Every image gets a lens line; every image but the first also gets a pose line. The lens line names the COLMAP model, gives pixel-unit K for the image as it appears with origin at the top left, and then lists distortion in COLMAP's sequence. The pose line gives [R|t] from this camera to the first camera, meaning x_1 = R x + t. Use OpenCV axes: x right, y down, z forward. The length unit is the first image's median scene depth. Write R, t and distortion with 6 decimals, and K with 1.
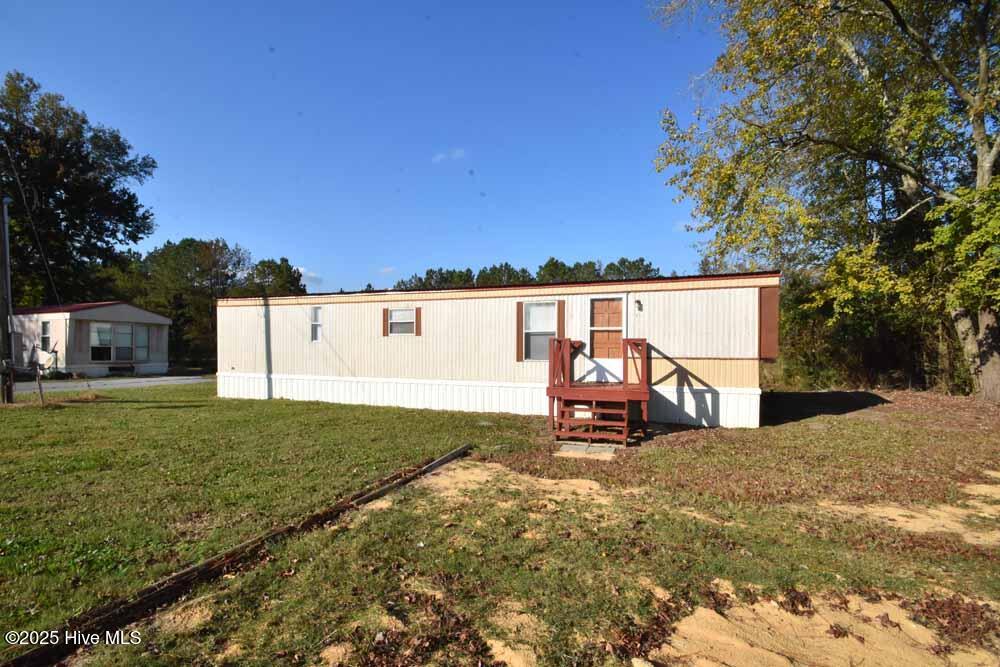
lens RADIAL K [[436.7, 0, 499.8], [0, 436.7, 339.7], [0, 0, 1]] dist [0.011783, -0.001168]
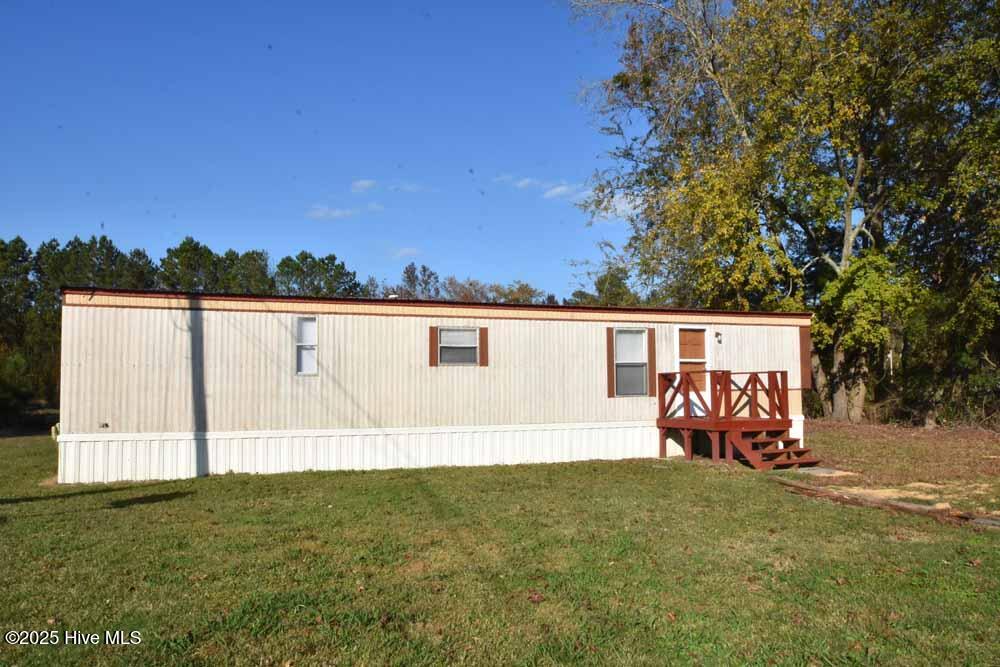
lens RADIAL K [[672.6, 0, 499.0], [0, 672.6, 339.0], [0, 0, 1]] dist [-0.032914, 0.000691]
pose [[0.787113, 0.033283, 0.615910, -0.859331], [-0.001562, 0.998647, -0.051969, 0.004056], [-0.616807, 0.039943, 0.786101, 0.094694]]
